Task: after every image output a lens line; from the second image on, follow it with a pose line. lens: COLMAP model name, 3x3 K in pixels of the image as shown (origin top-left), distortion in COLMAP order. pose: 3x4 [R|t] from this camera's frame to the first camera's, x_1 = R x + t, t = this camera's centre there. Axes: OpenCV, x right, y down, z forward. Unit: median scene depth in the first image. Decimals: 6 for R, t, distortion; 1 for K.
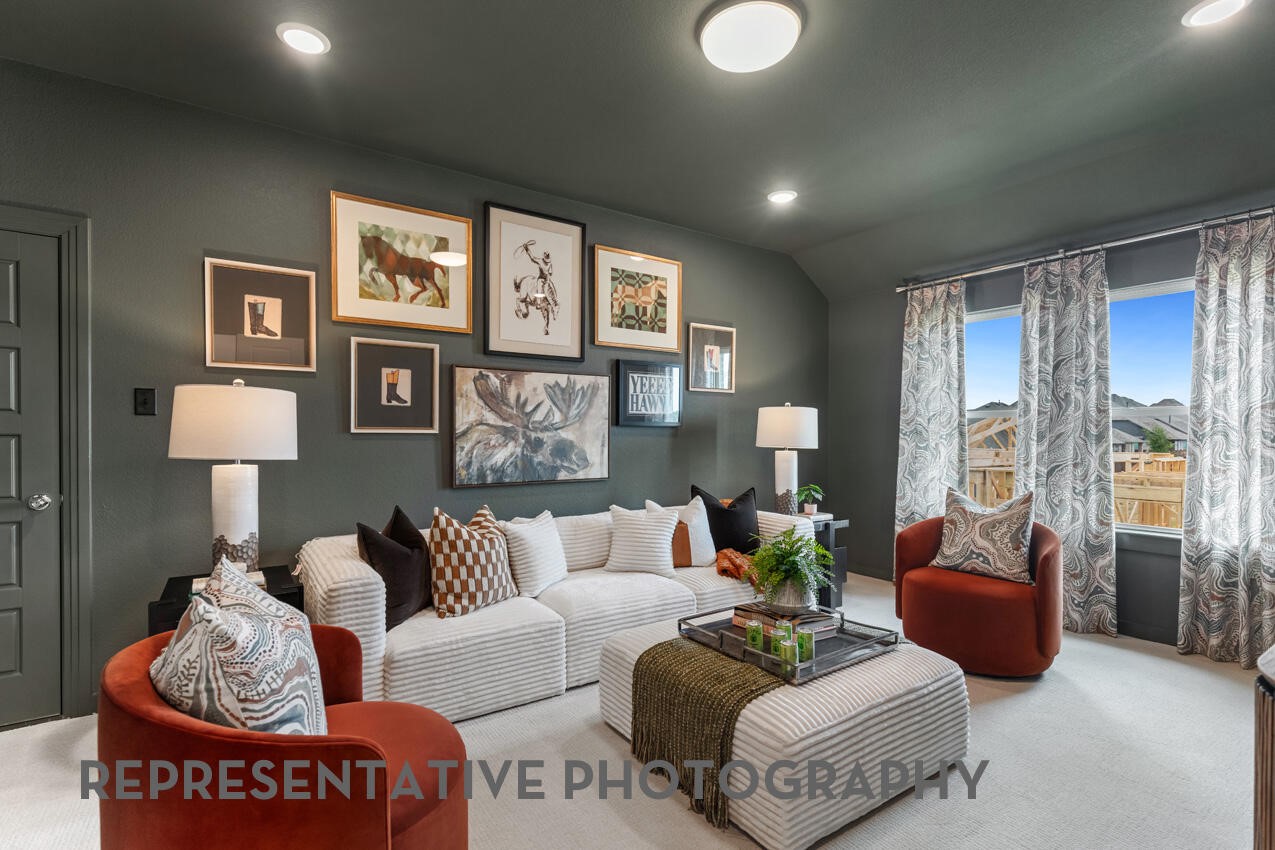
lens RADIAL K [[585.4, 0, 621.3], [0, 585.4, 436.2], [0, 0, 1]] dist [0.014517, -0.004790]
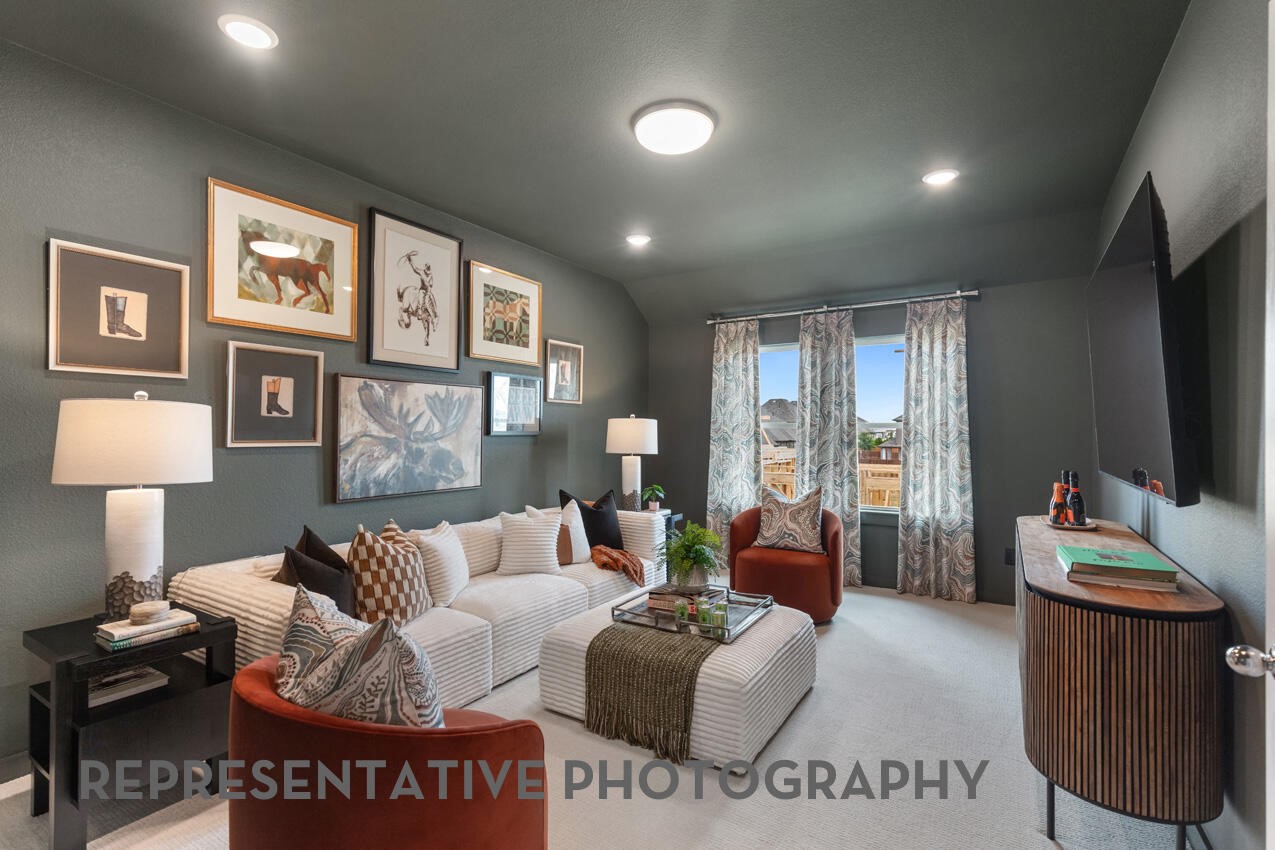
lens RADIAL K [[585.4, 0, 620.1], [0, 585.4, 428.1], [0, 0, 1]] dist [0.014517, -0.004790]
pose [[0.919442, 0.002824, 0.393215, -0.252322], [0.001957, 0.999929, -0.011757, -0.022633], [-0.393220, 0.011579, 0.919371, -0.061251]]
